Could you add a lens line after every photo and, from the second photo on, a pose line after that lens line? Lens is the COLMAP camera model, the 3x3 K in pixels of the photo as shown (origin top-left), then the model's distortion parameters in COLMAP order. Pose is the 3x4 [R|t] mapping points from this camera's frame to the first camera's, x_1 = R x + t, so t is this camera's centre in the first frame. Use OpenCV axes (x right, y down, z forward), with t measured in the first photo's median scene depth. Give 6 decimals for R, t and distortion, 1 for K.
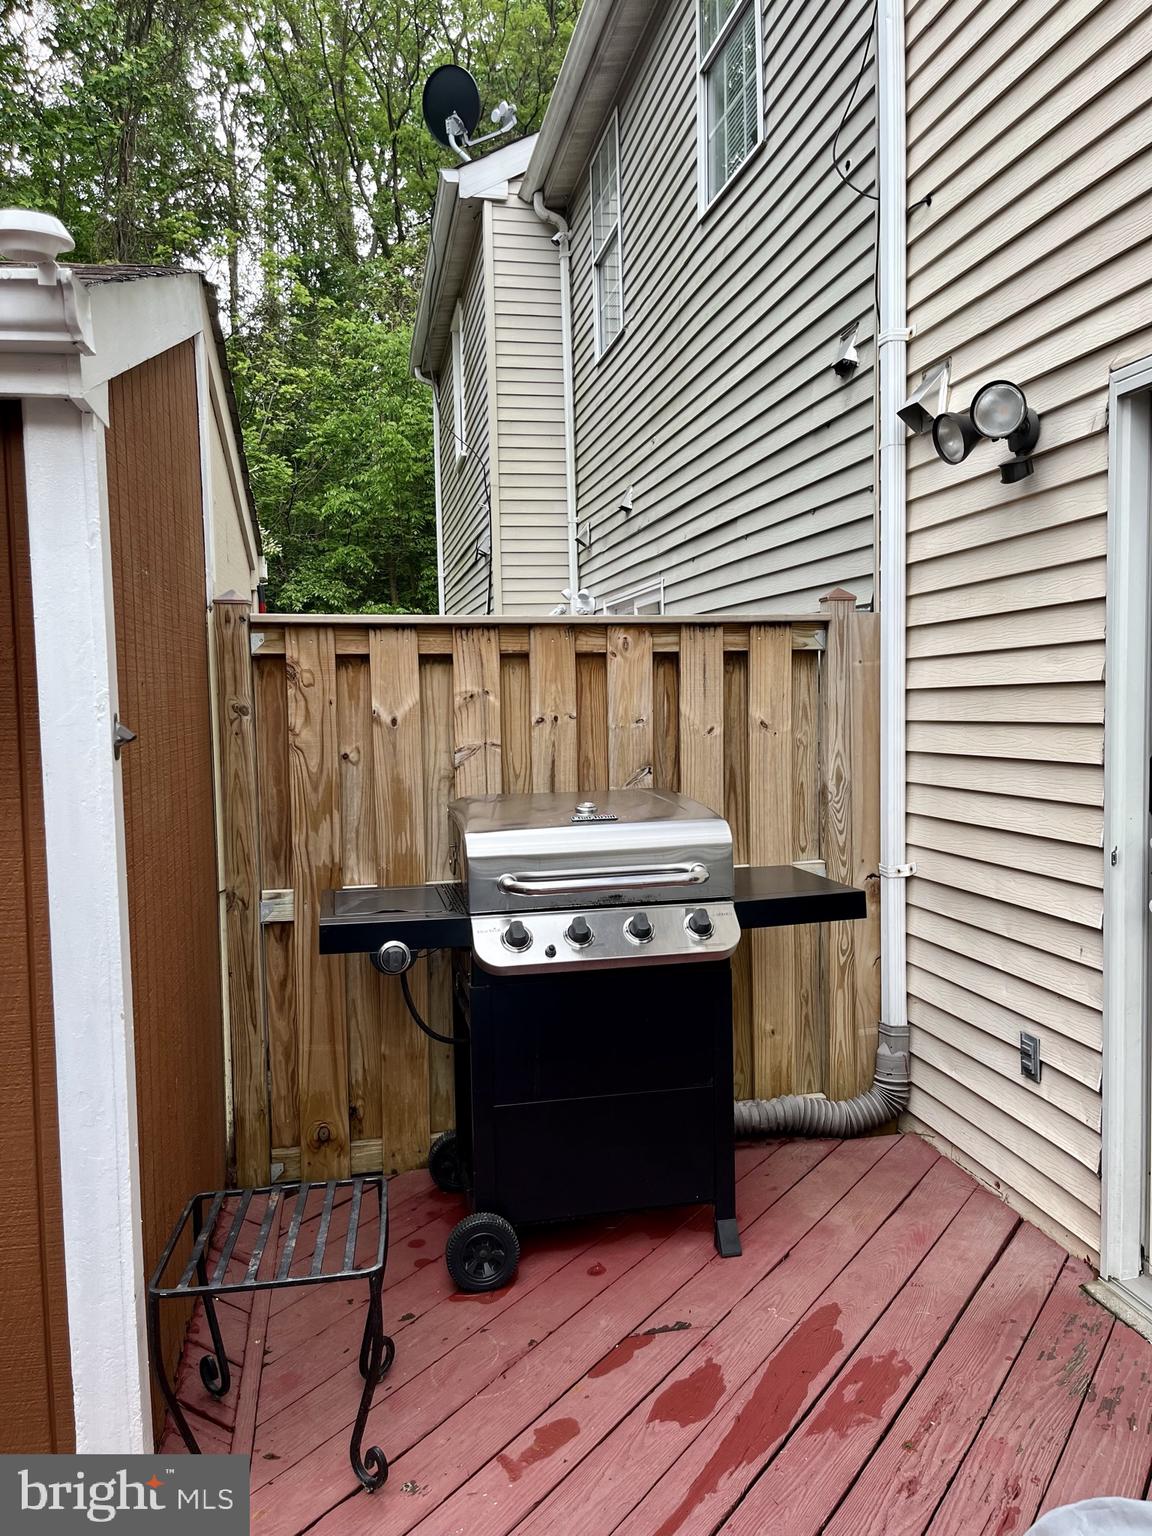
lens RADIAL K [[1156.7, 0, 582.4], [0, 1156.7, 772.6], [0, 0, 1]] dist [0.061256, -0.083017]
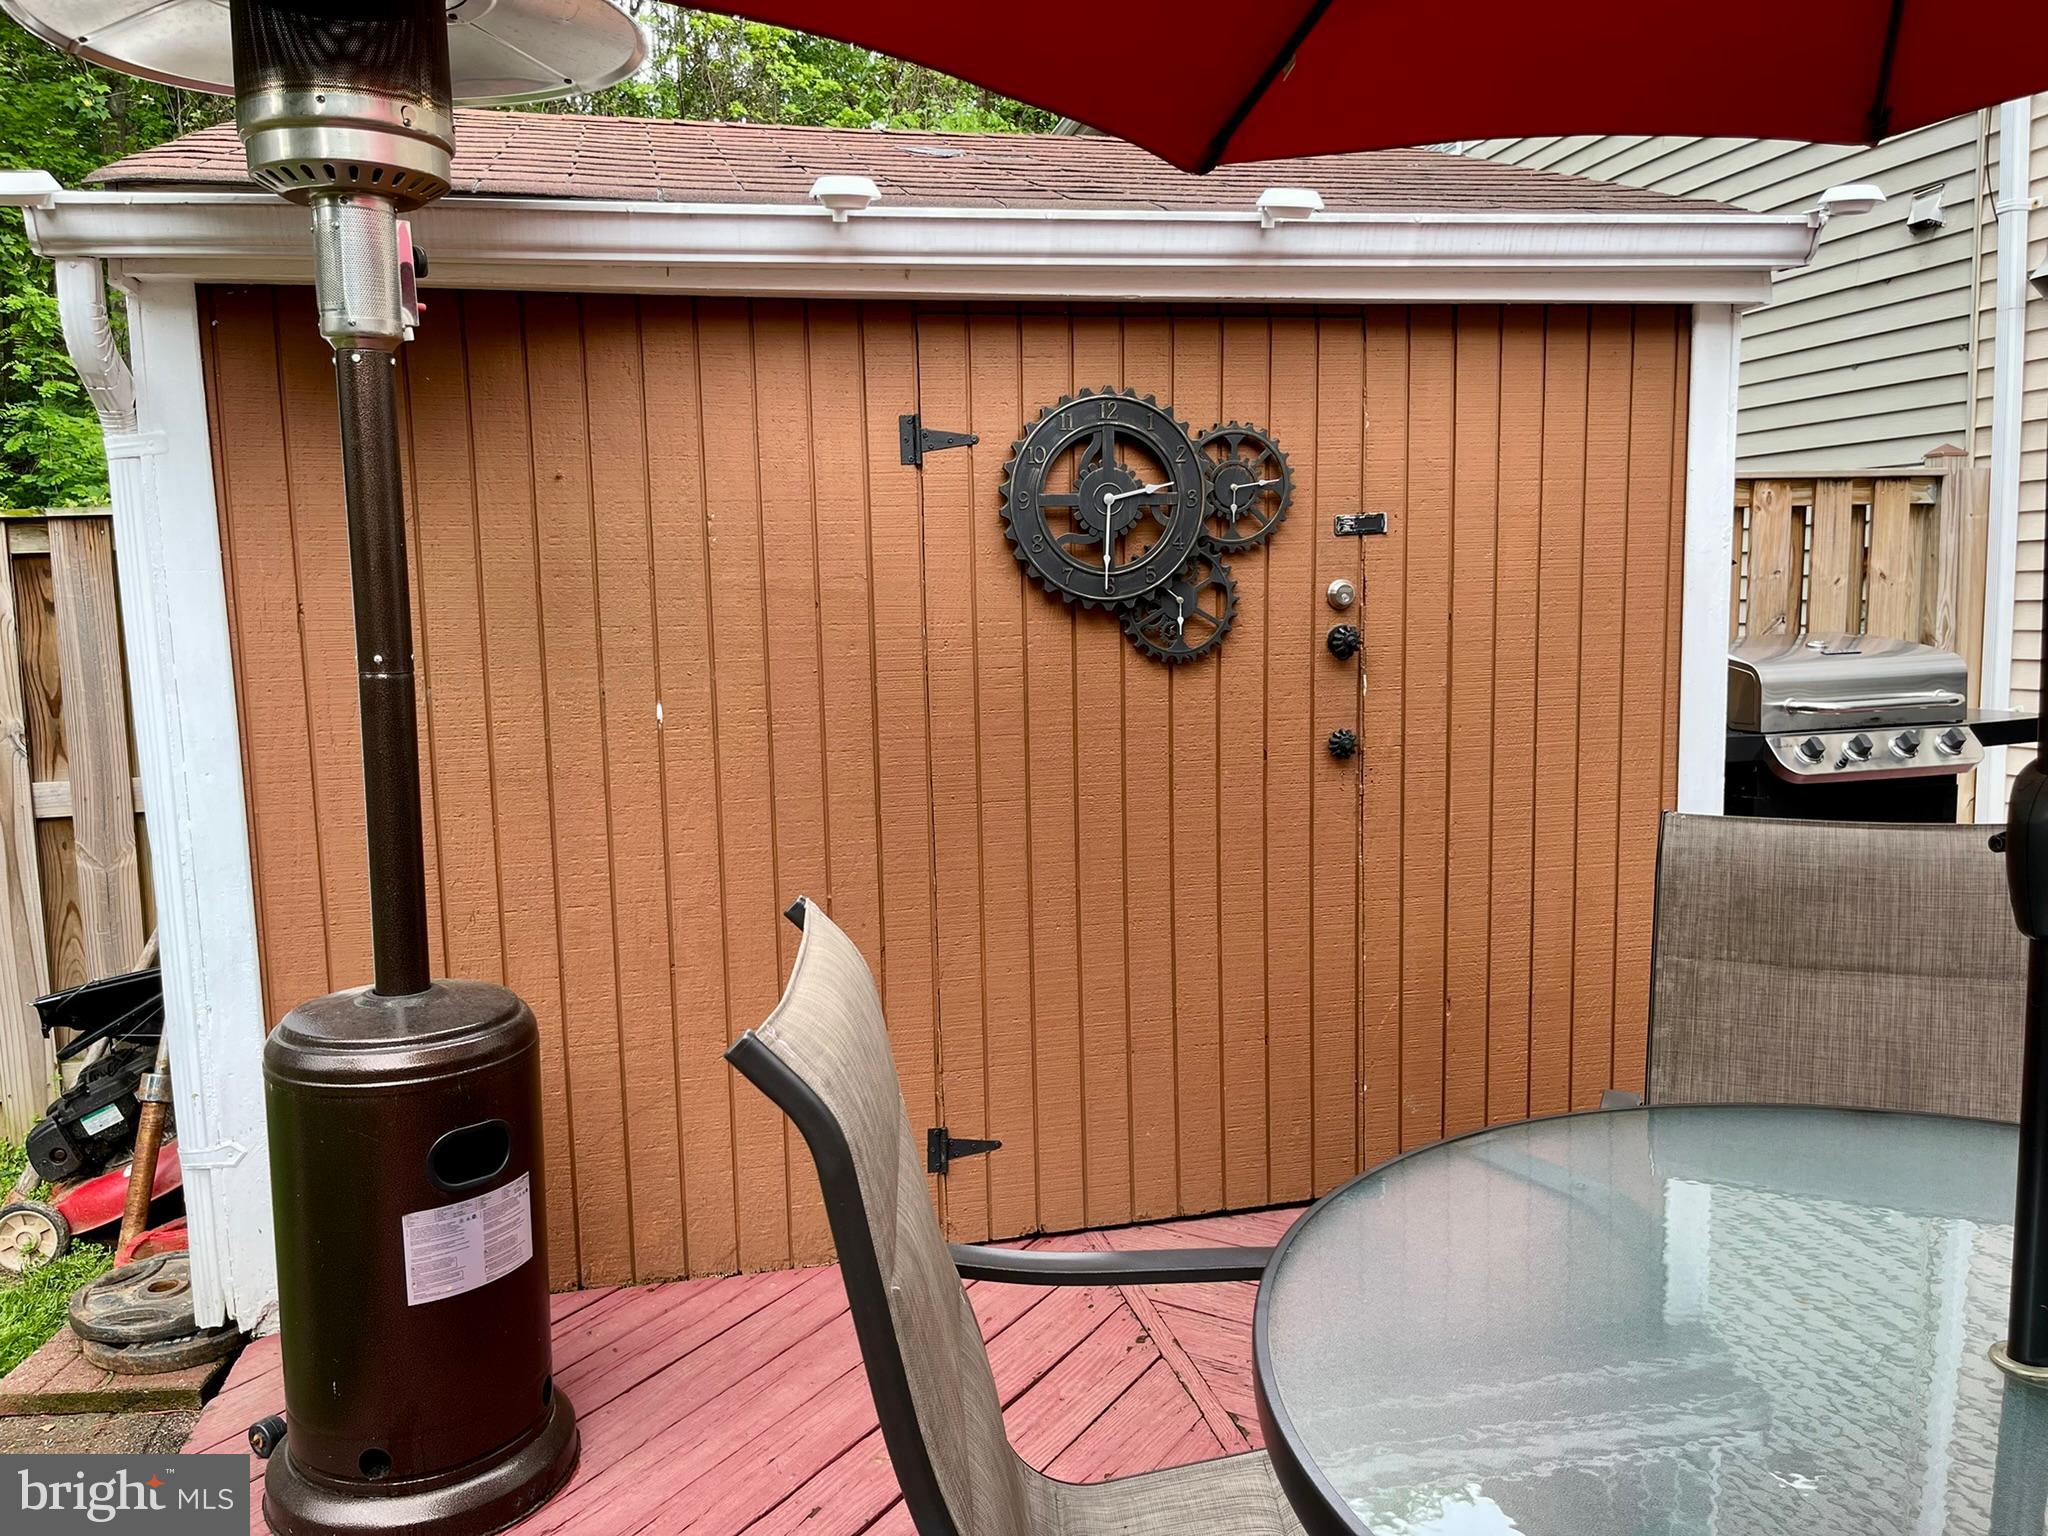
lens RADIAL K [[1542.3, 0, 1031.6], [0, 1542.3, 774.2], [0, 0, 1]] dist [0.061256, -0.083017]
pose [[0.999346, -0.008489, 0.035151, -0.673741], [0.006666, 0.998643, 0.051644, 0.061005], [-0.035542, -0.051376, 0.998047, -0.395361]]
